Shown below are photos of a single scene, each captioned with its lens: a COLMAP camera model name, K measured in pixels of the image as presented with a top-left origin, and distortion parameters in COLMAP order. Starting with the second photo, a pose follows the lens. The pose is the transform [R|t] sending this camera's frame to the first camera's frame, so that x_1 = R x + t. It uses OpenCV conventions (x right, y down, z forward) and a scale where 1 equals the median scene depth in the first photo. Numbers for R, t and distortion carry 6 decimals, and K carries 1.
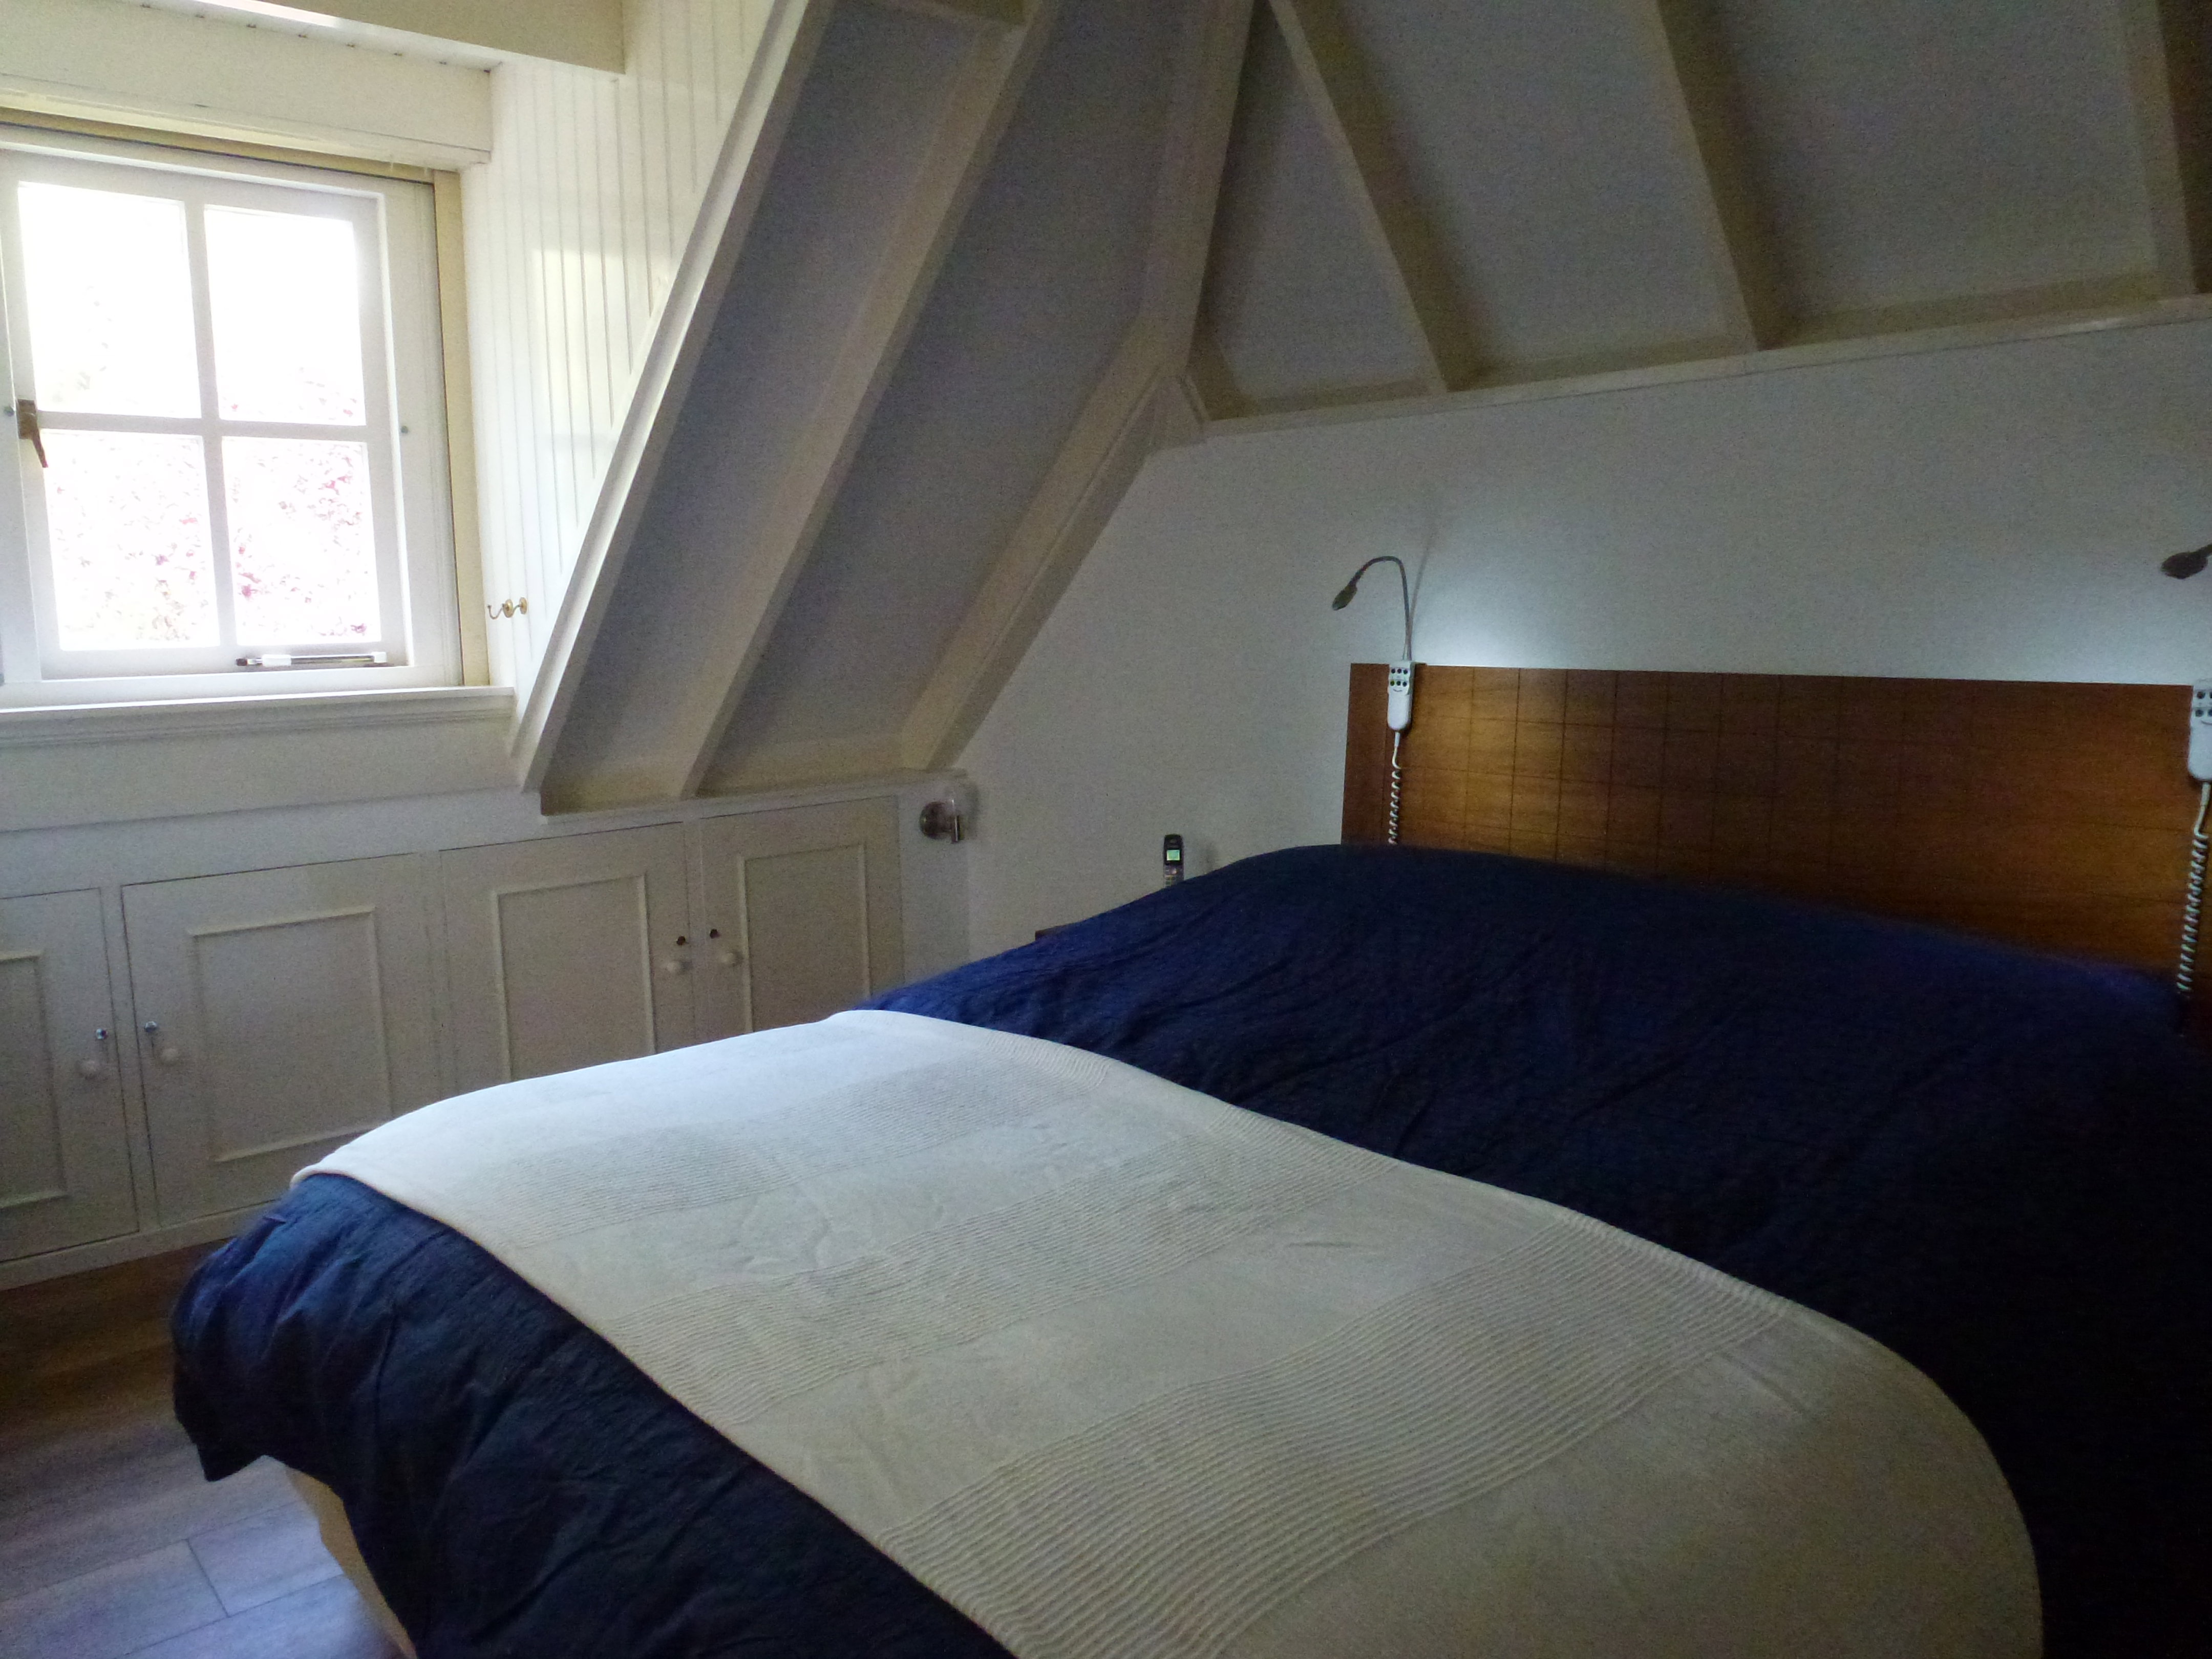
lens RADIAL K [[1597.7, 0, 1103.1], [0, 1597.7, 834.4], [0, 0, 1]] dist [-0.067148, -0.012770]
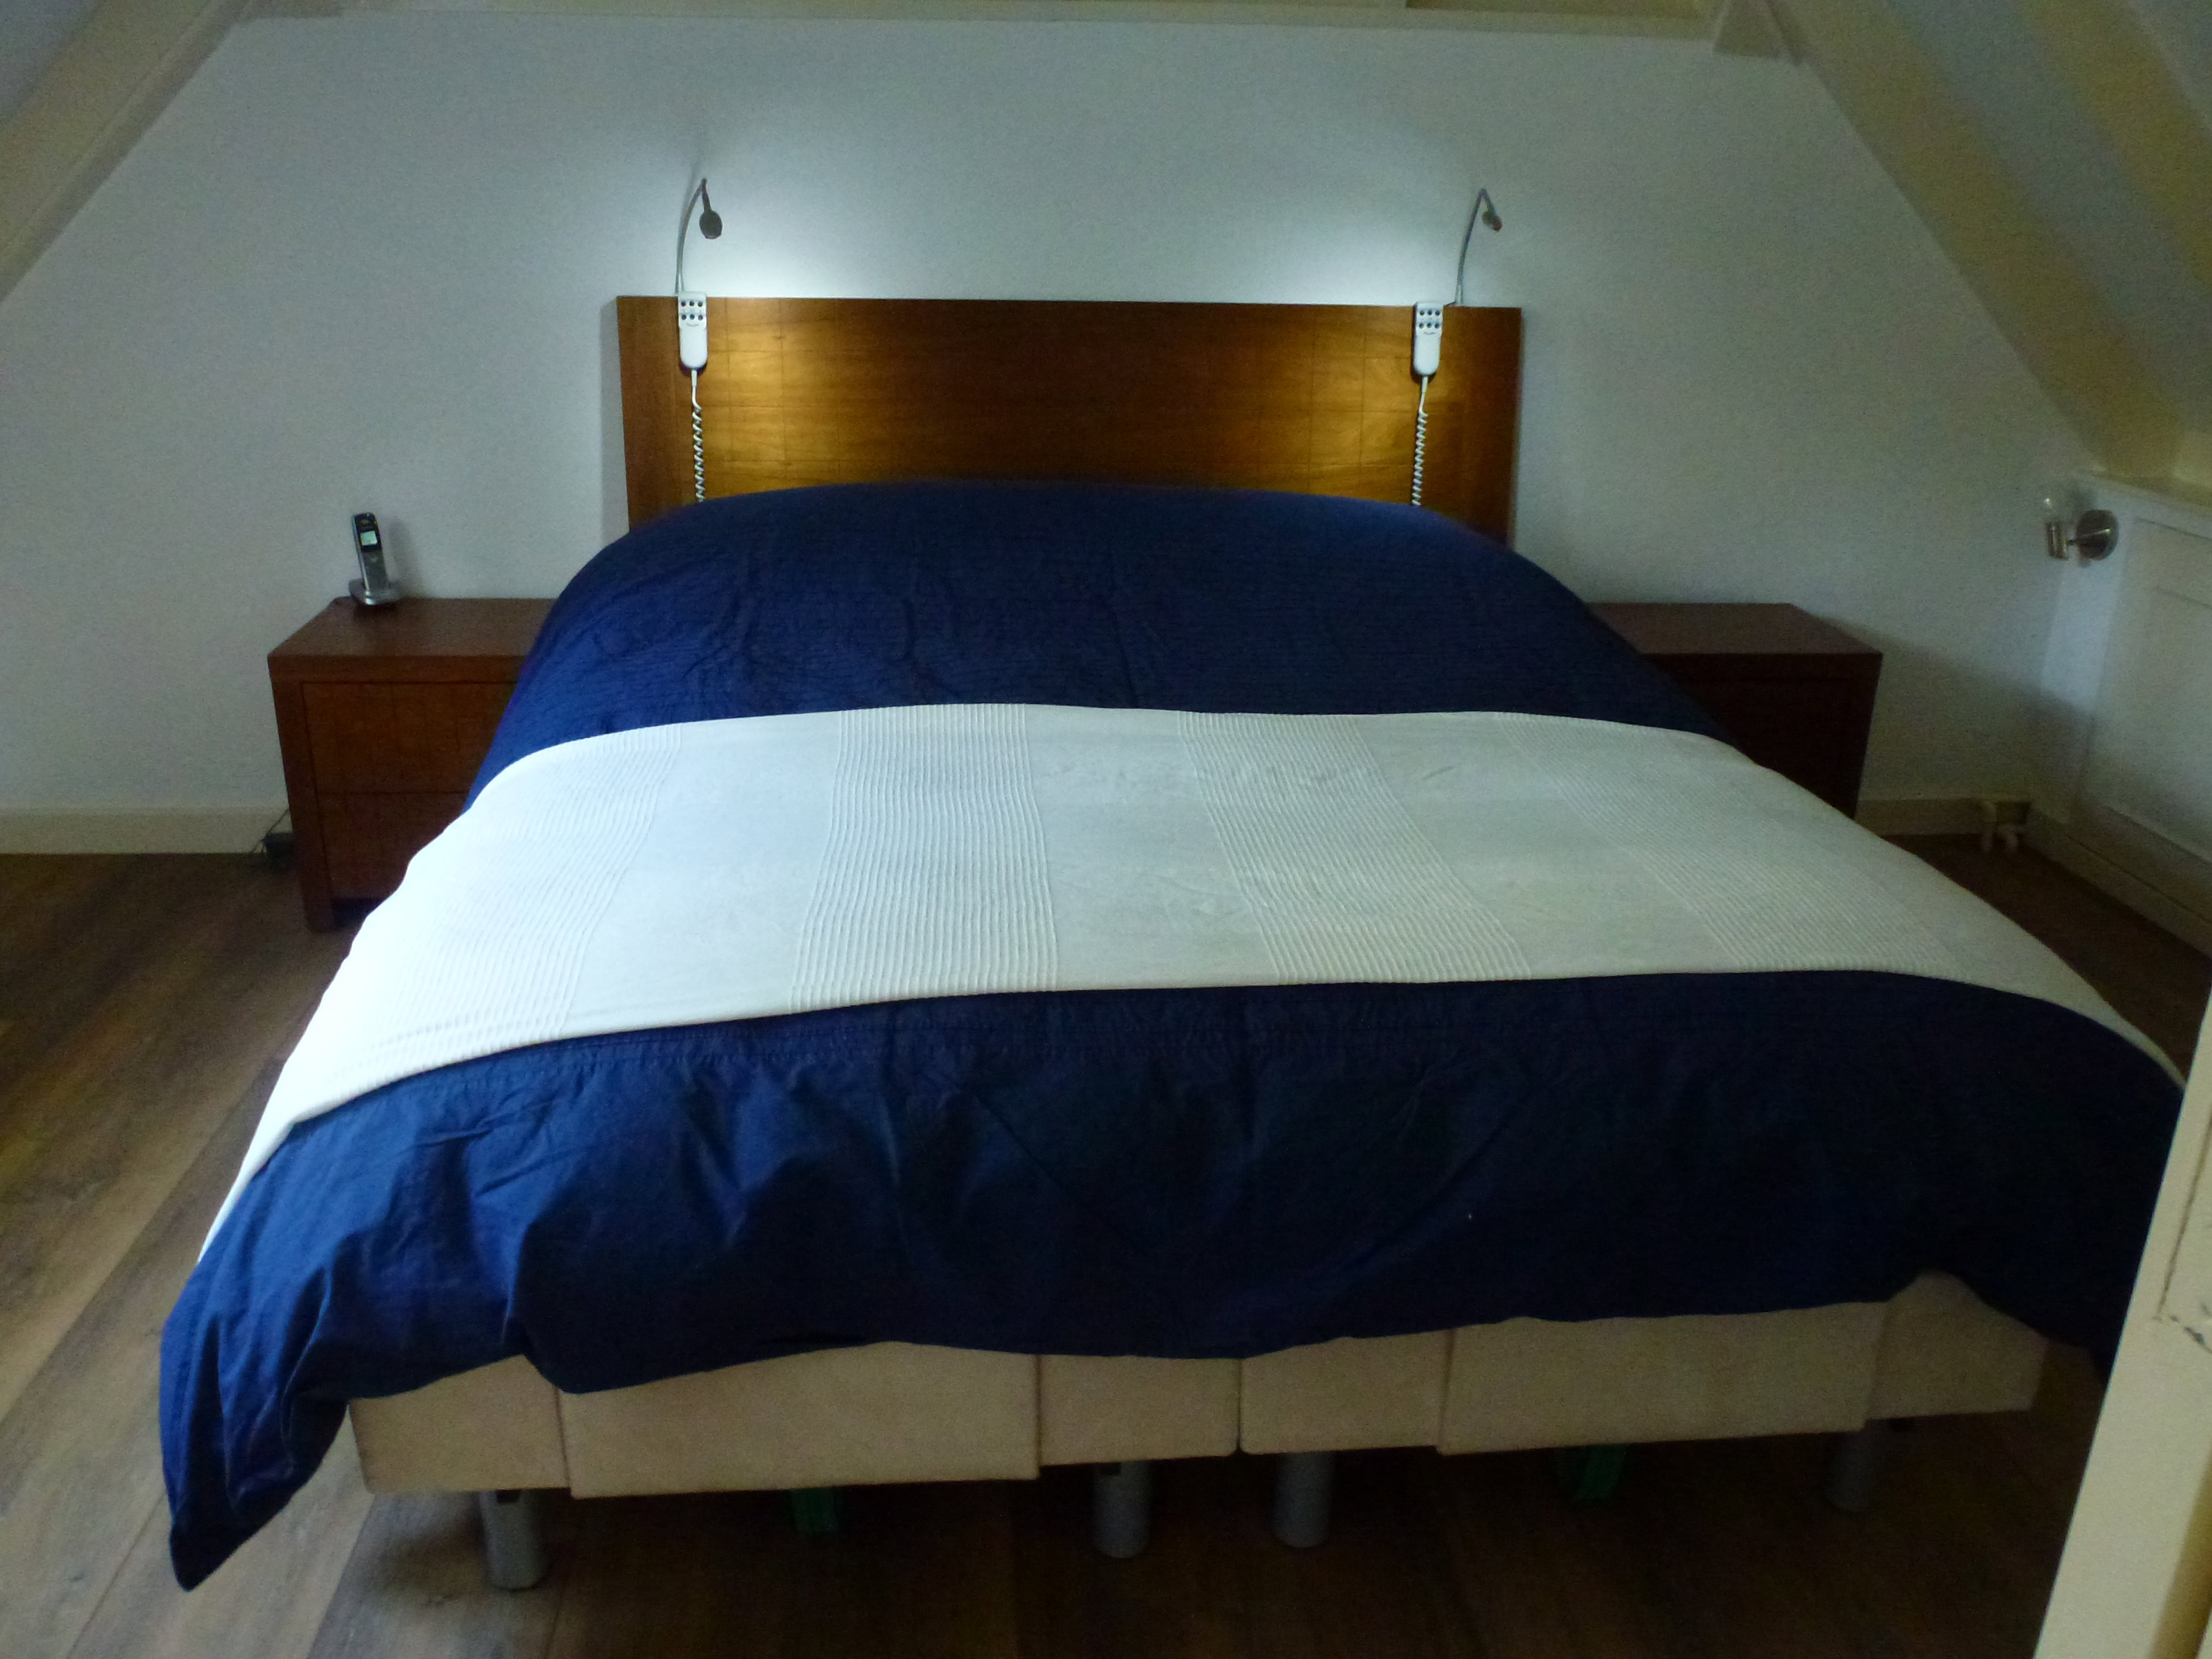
lens RADIAL K [[1750.9, 0, 1106.3], [0, 1750.9, 825.8], [0, 0, 1]] dist [-0.070802, 0.009260]
pose [[0.589244, -0.247386, 0.769150, -0.534973], [0.086509, 0.965816, 0.244366, -0.033894], [-0.803310, -0.077453, 0.590503, 0.176306]]
